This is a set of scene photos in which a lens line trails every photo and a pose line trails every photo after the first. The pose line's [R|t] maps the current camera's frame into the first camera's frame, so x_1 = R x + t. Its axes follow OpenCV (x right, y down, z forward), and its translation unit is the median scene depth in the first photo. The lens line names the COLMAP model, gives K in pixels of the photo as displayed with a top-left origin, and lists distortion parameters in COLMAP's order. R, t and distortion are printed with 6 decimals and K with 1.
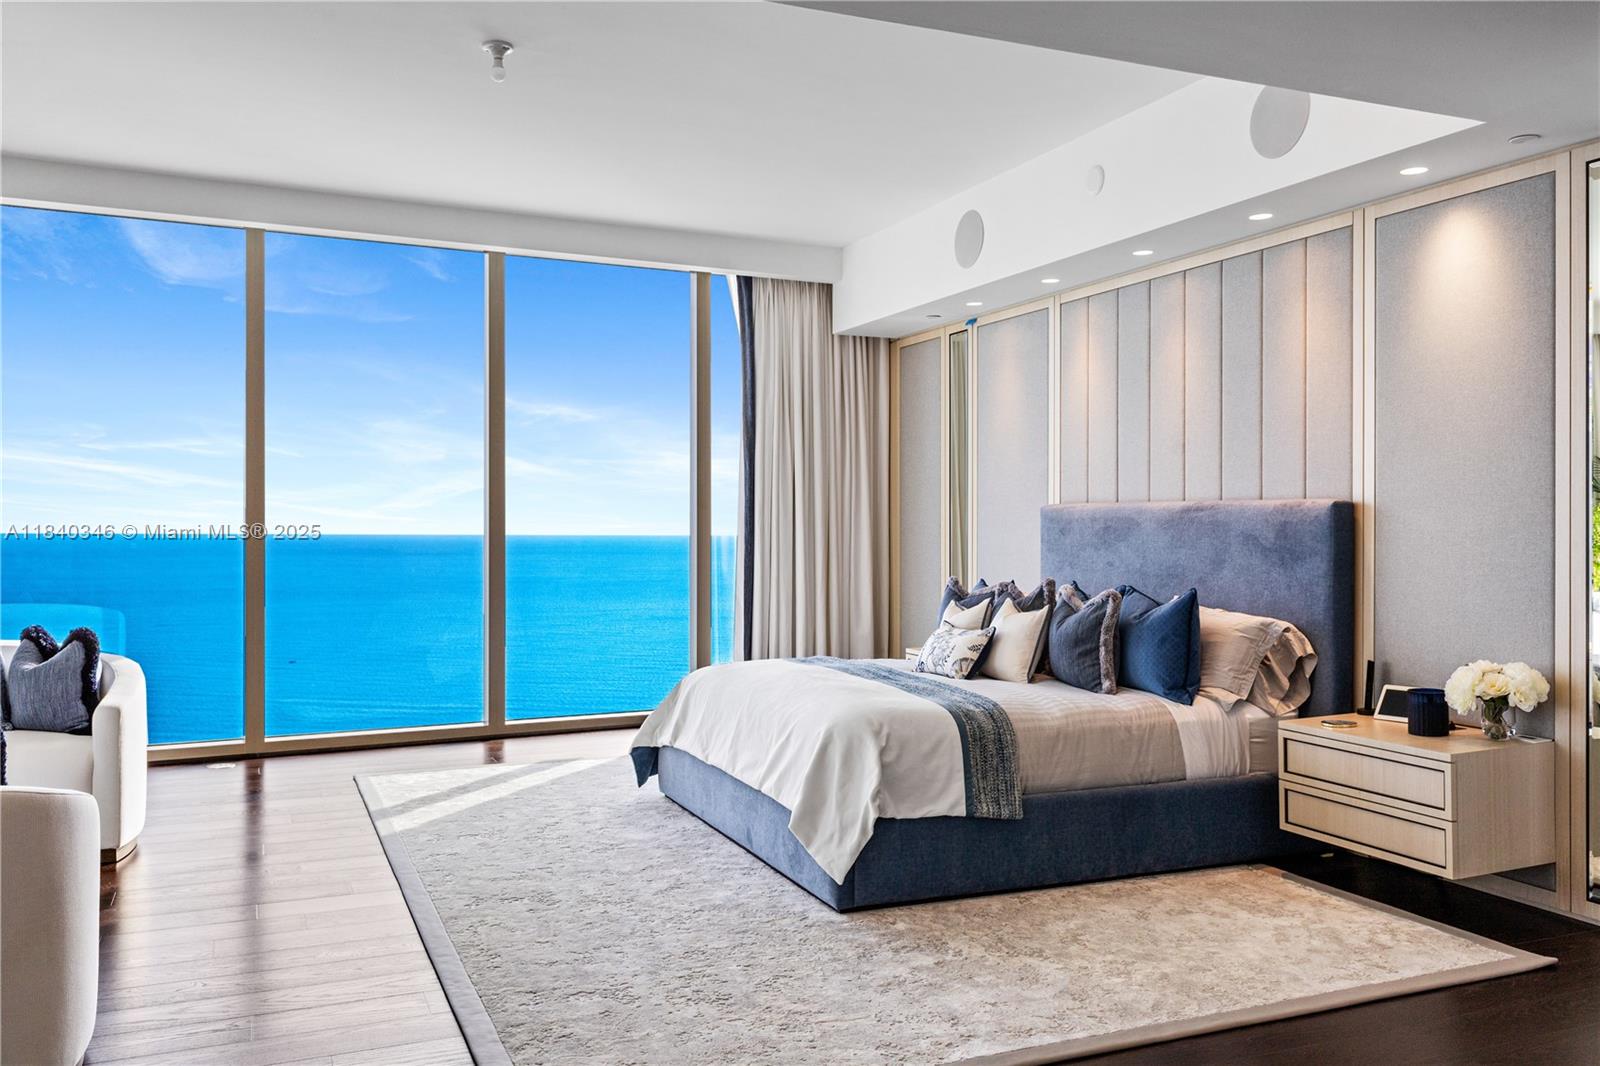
lens RADIAL K [[1272.4, 0, 800.0], [0, 1272.4, 533.0], [0, 0, 1]] dist [-0.008733, -0.010071]
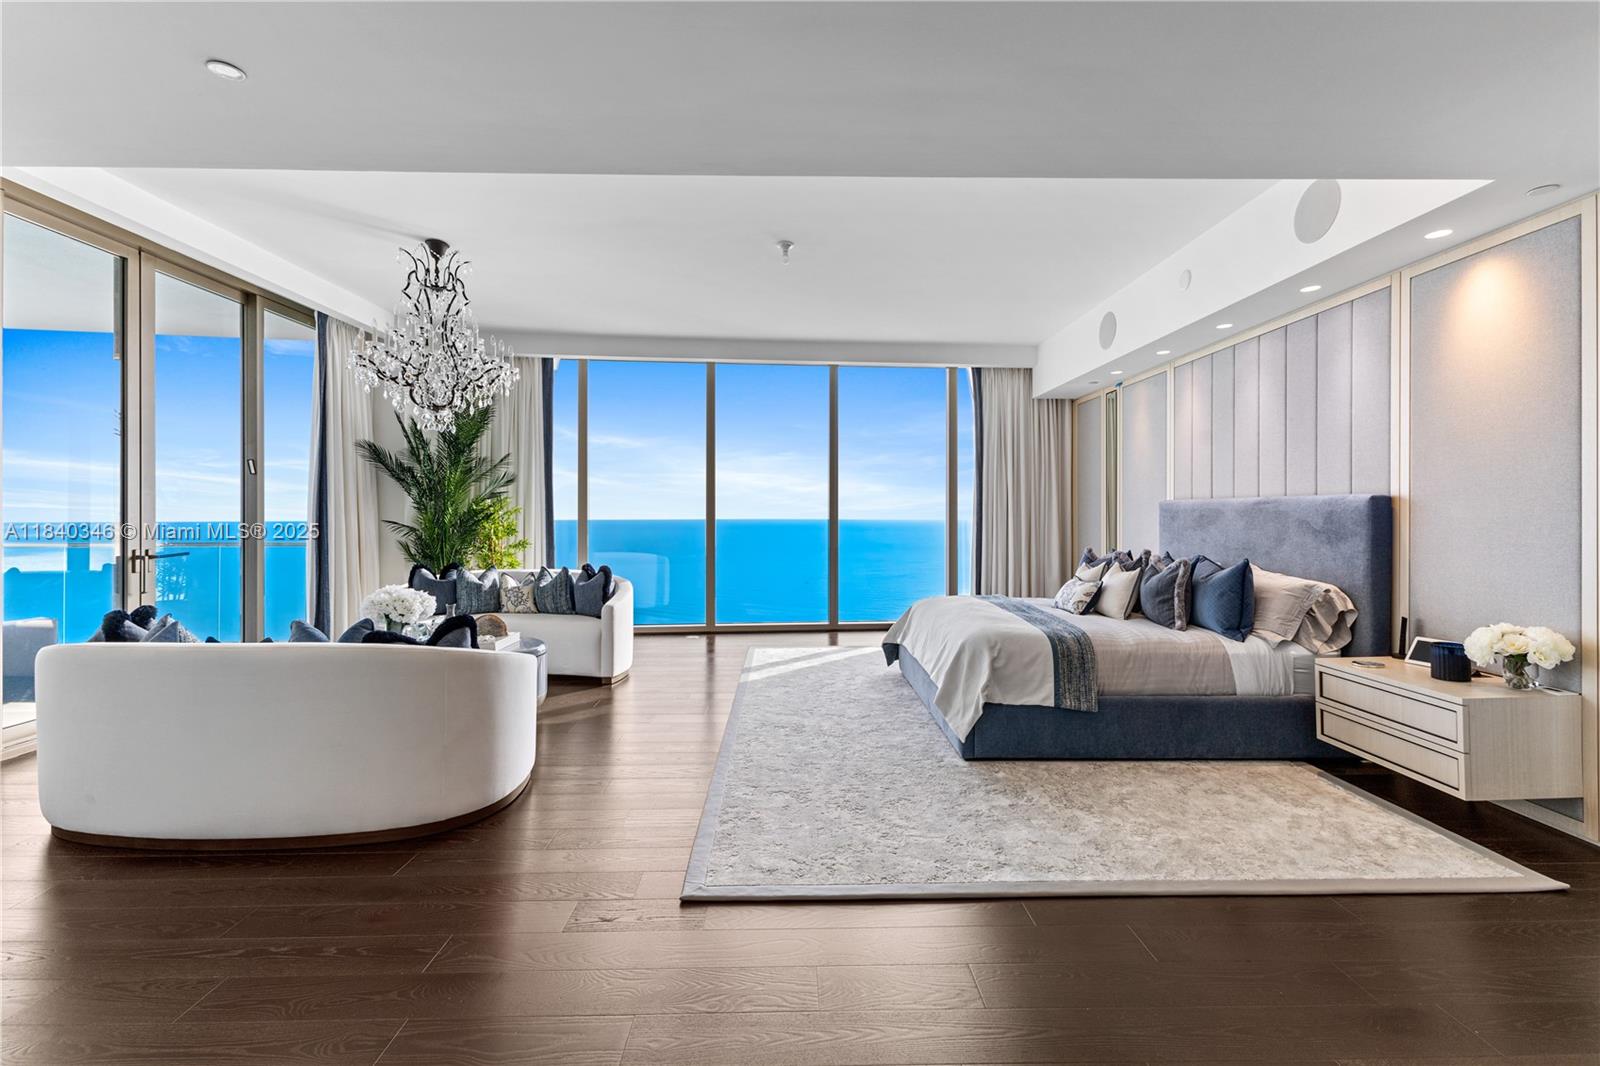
lens RADIAL K [[681.7, 0, 802.3], [0, 681.7, 517.6], [0, 0, 1]] dist [-0.000842, -0.000829]
pose [[0.928825, 0.000407, -0.370519, 0.149725], [-0.001276, 0.999997, -0.002100, 0.000579], [0.370517, 0.002423, 0.928822, 0.135271]]
